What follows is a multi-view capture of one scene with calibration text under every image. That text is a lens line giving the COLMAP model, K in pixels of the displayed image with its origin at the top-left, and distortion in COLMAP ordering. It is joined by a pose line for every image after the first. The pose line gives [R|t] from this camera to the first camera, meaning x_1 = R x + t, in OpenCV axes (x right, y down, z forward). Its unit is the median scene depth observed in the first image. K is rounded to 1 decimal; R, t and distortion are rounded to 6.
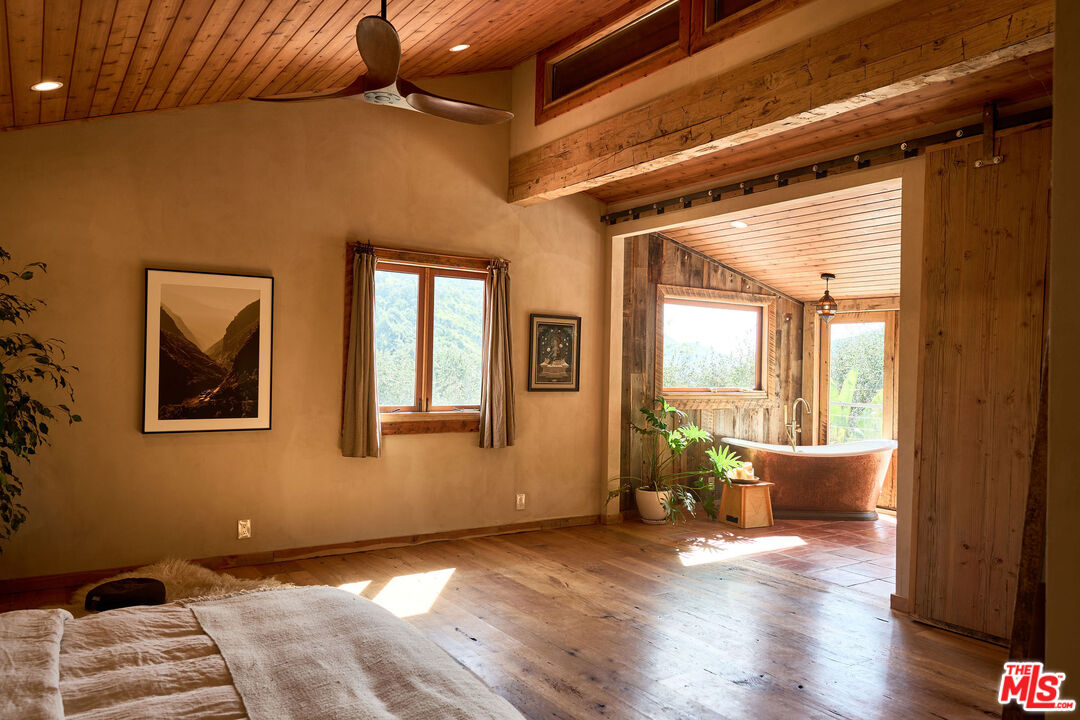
lens RADIAL K [[751.8, 0, 540.0], [0, 751.8, 360.0], [0, 0, 1]] dist [0.002339, -0.004579]
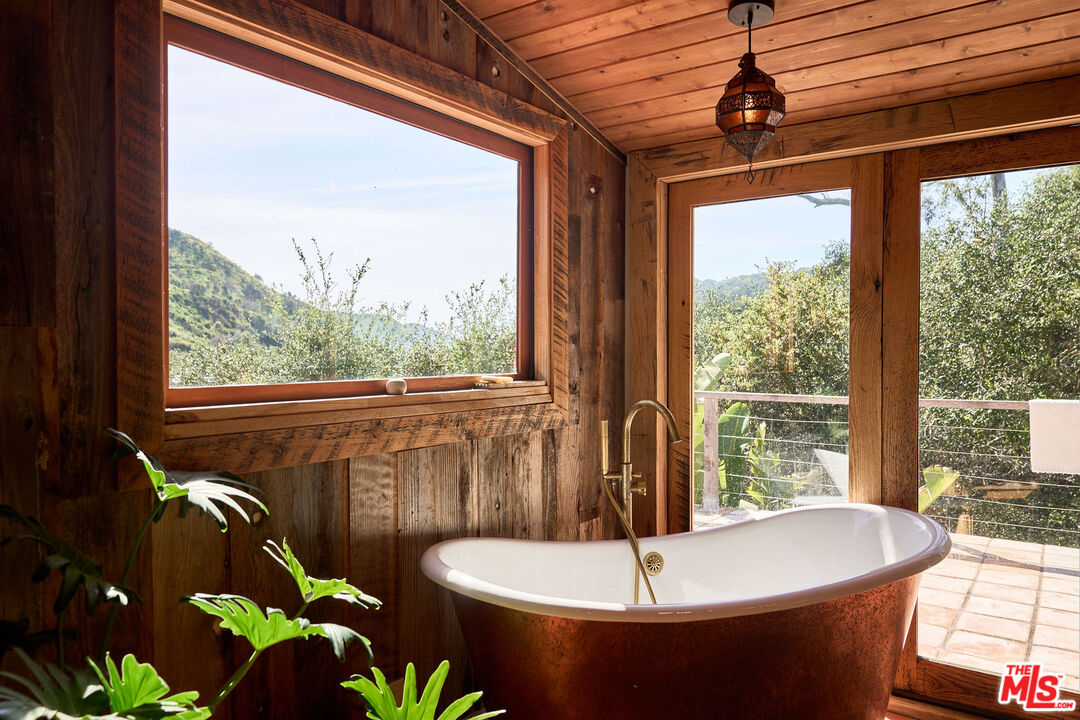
lens RADIAL K [[751.8, 0, 540.0], [0, 751.8, 360.0], [0, 0, 1]] dist [0.002339, -0.004579]
pose [[0.933931, -0.027087, 0.356427, 0.168913], [0.017538, 0.999396, 0.029996, 0.020141], [-0.357024, -0.021763, 0.933842, 0.663277]]
